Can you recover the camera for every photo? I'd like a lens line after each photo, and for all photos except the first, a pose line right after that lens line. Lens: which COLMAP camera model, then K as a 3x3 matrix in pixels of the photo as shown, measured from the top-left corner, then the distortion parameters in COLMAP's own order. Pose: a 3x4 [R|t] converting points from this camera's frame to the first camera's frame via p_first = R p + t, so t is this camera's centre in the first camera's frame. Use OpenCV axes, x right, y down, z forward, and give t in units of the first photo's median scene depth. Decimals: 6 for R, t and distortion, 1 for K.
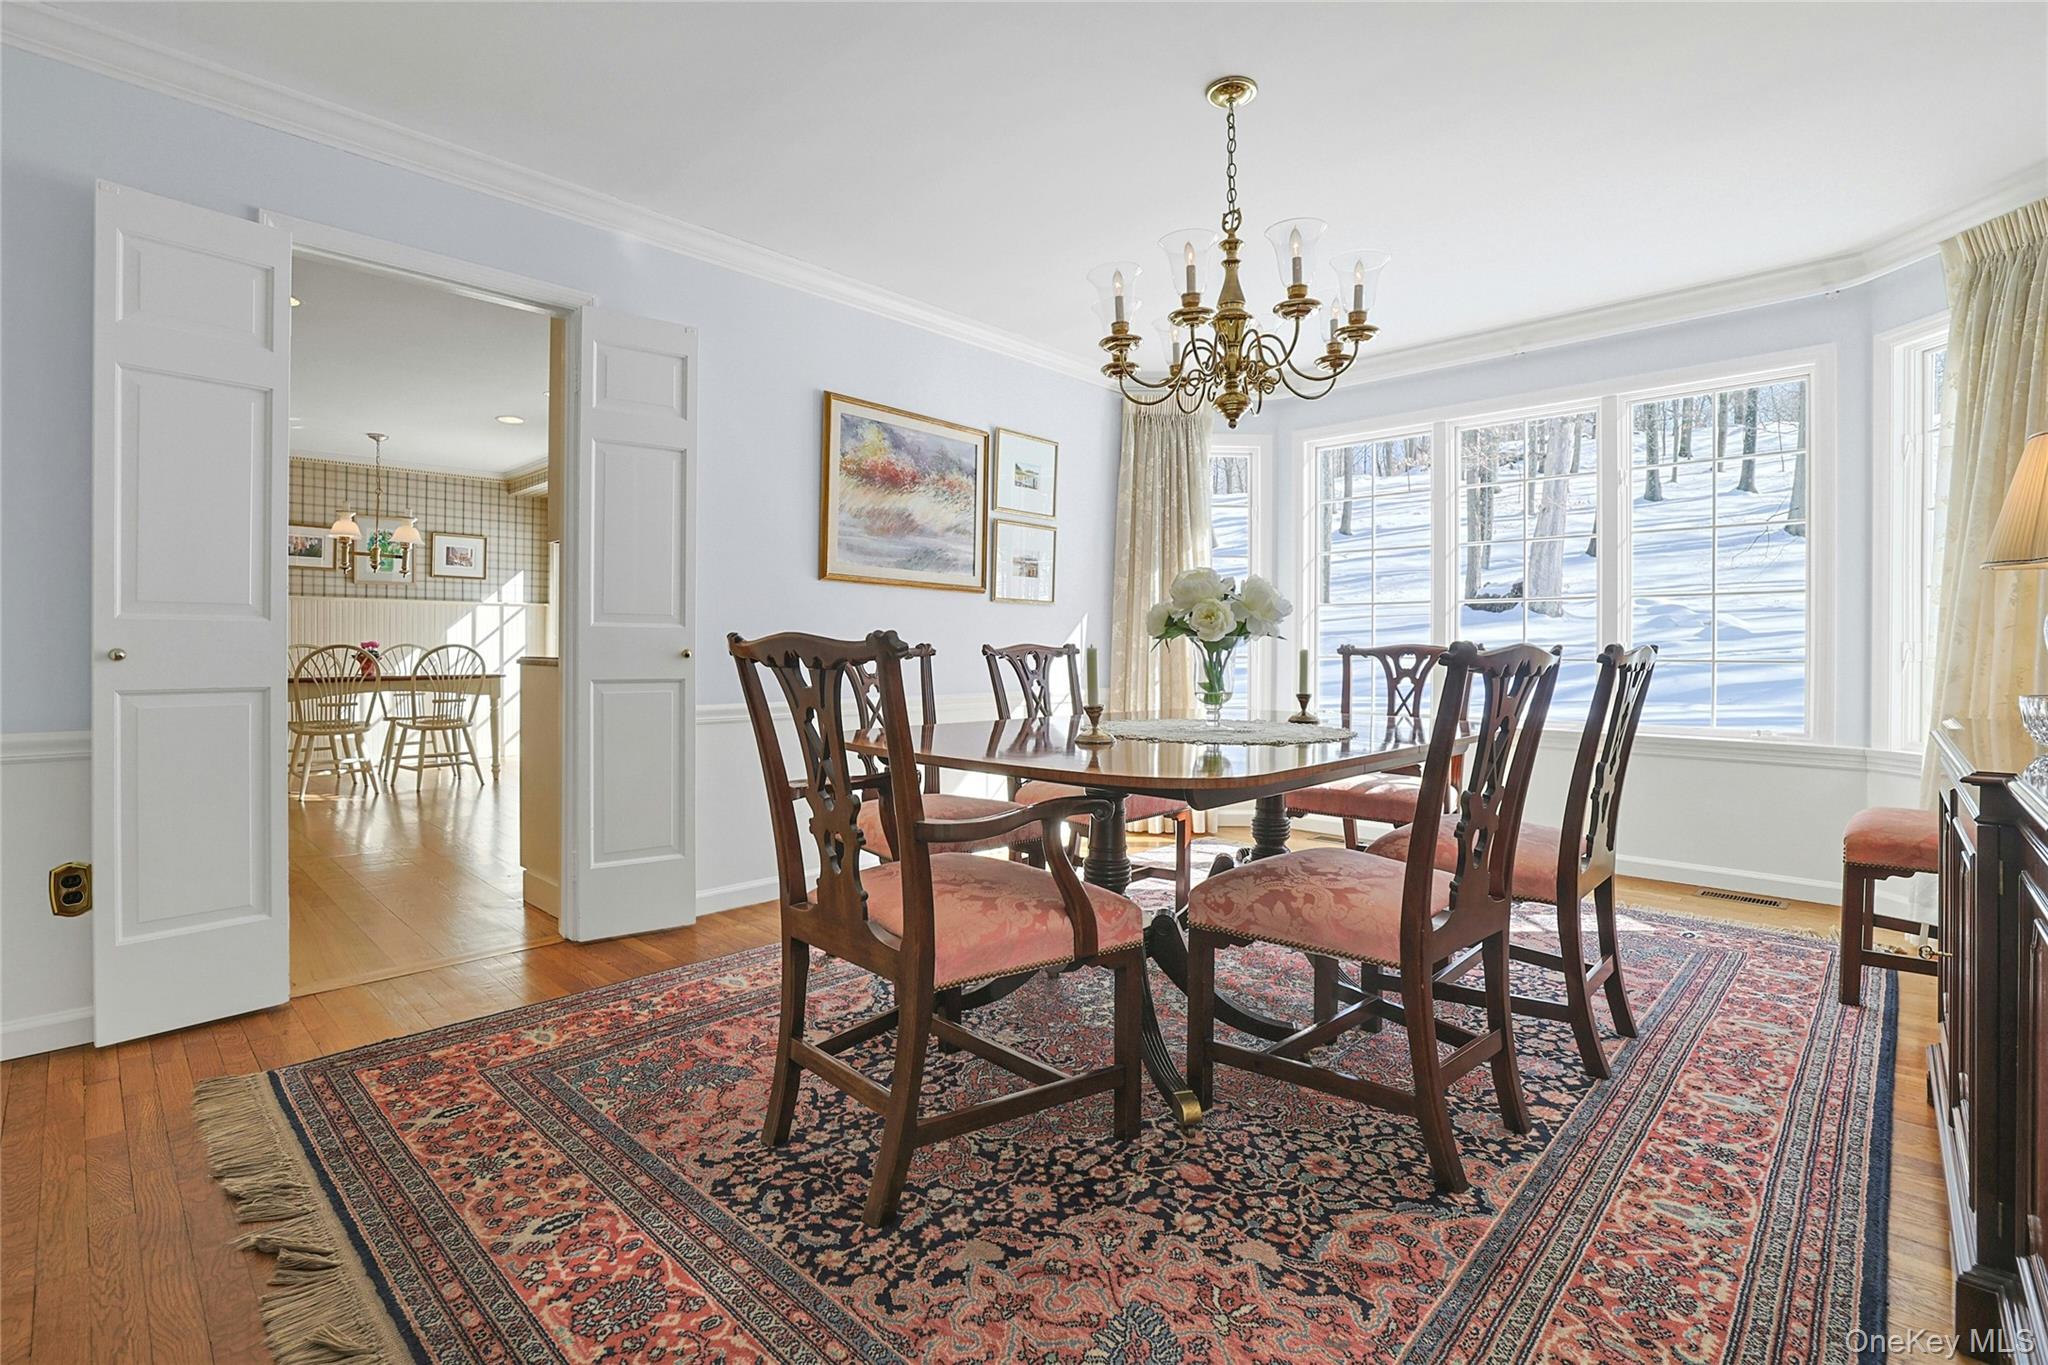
lens RADIAL K [[942.7, 0, 1013.9], [0, 942.7, 651.9], [0, 0, 1]] dist [-0.055575, 0.021414]
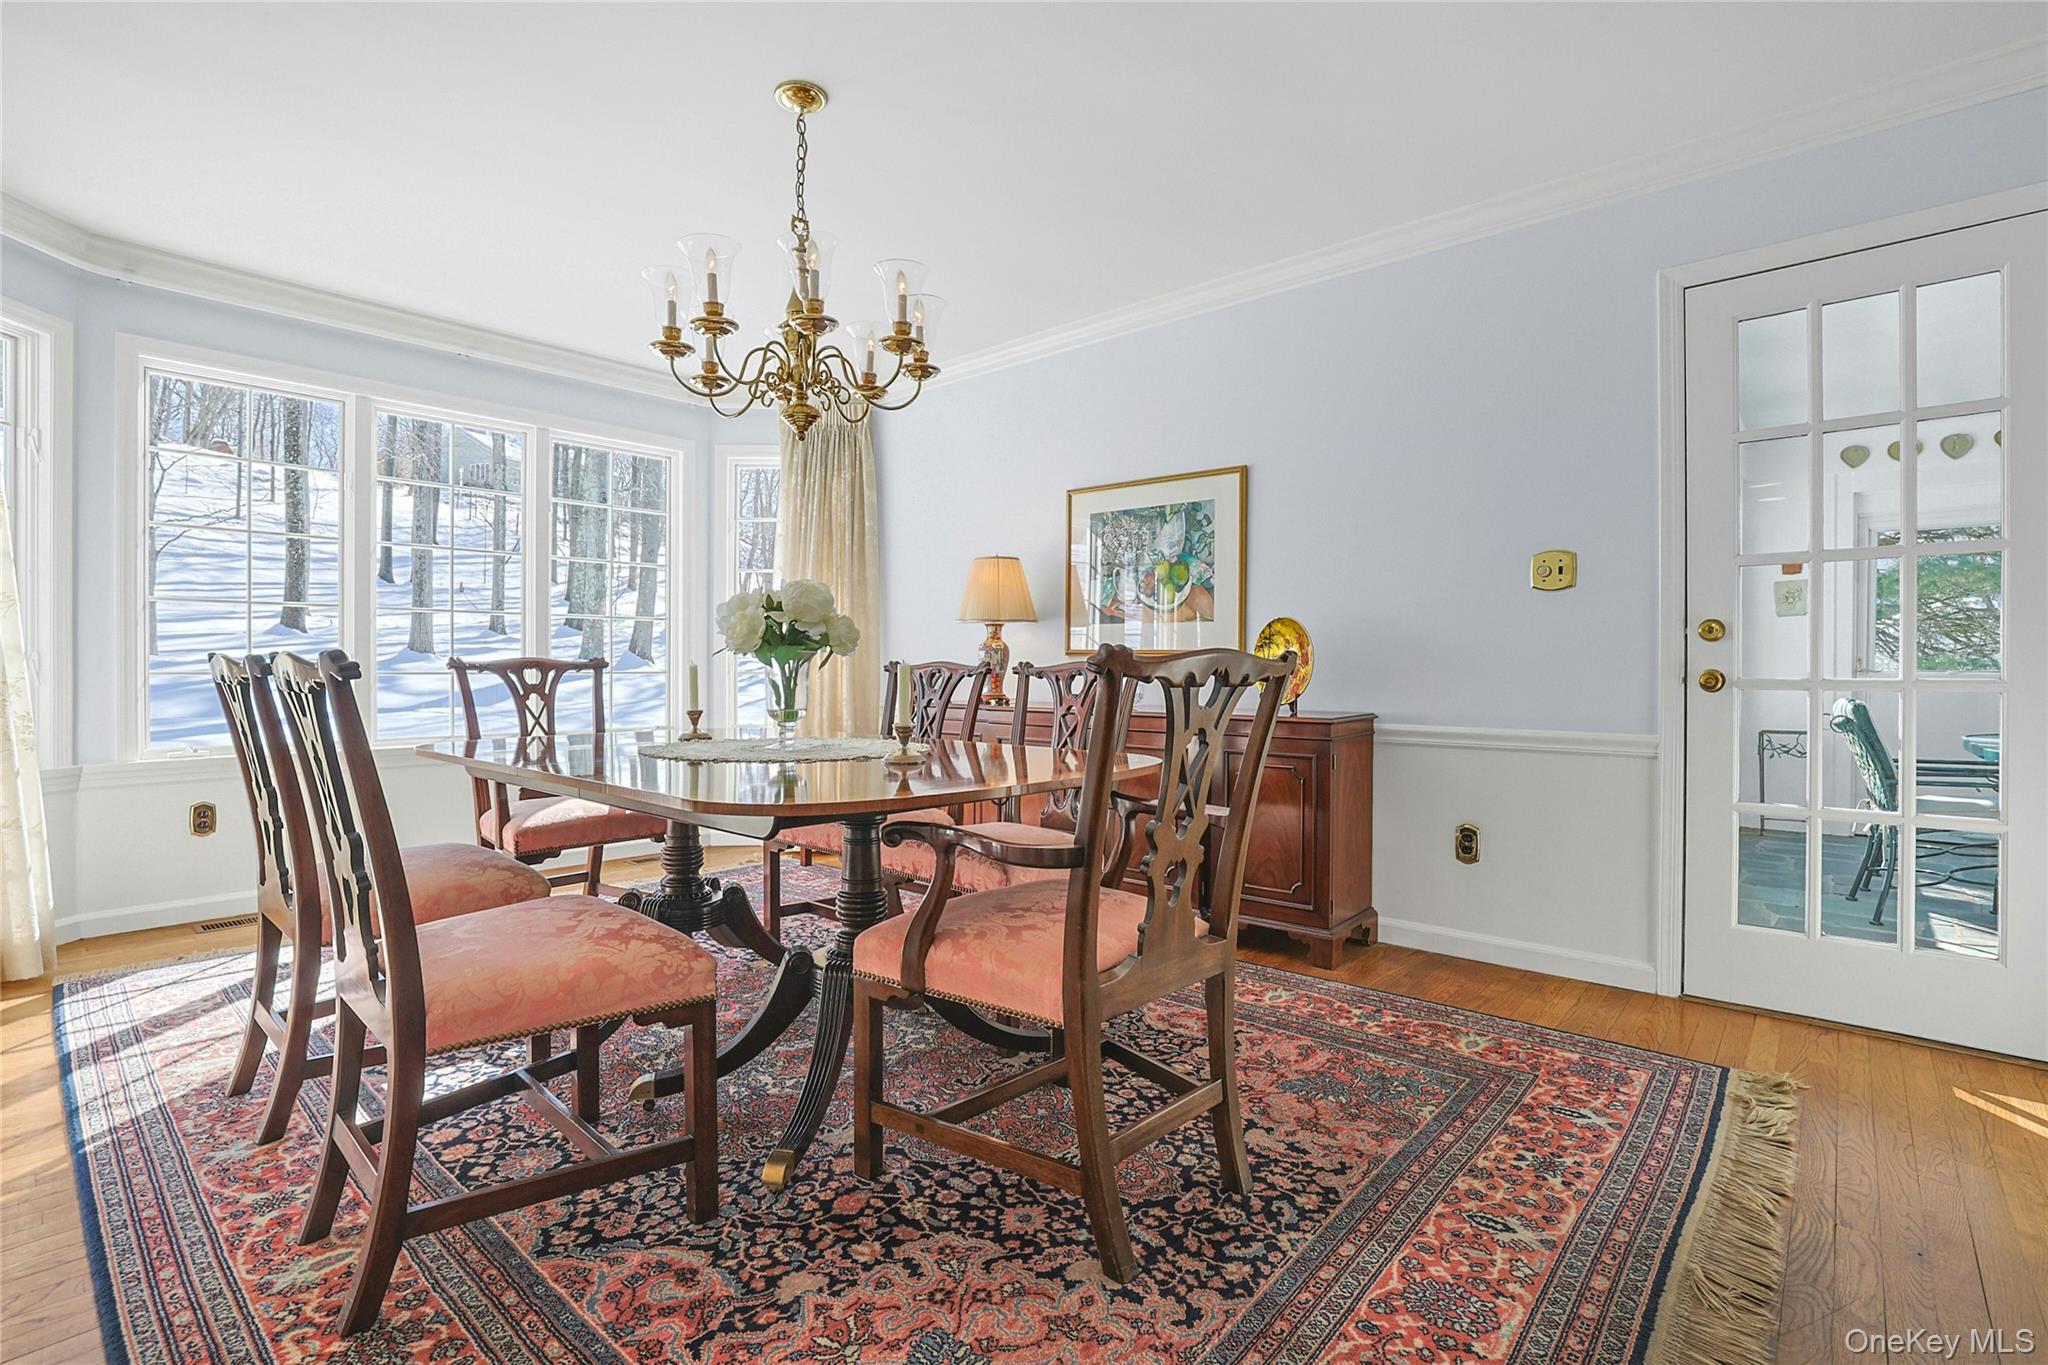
lens RADIAL K [[930.7, 0, 1025.7], [0, 930.7, 672.2], [0, 0, 1]] dist [-0.052266, 0.019755]
pose [[-0.035364, -0.009305, 0.999331, -1.501369], [0.000294, 0.999957, 0.009321, -0.007573], [-0.999374, 0.000623, -0.035360, 1.594650]]
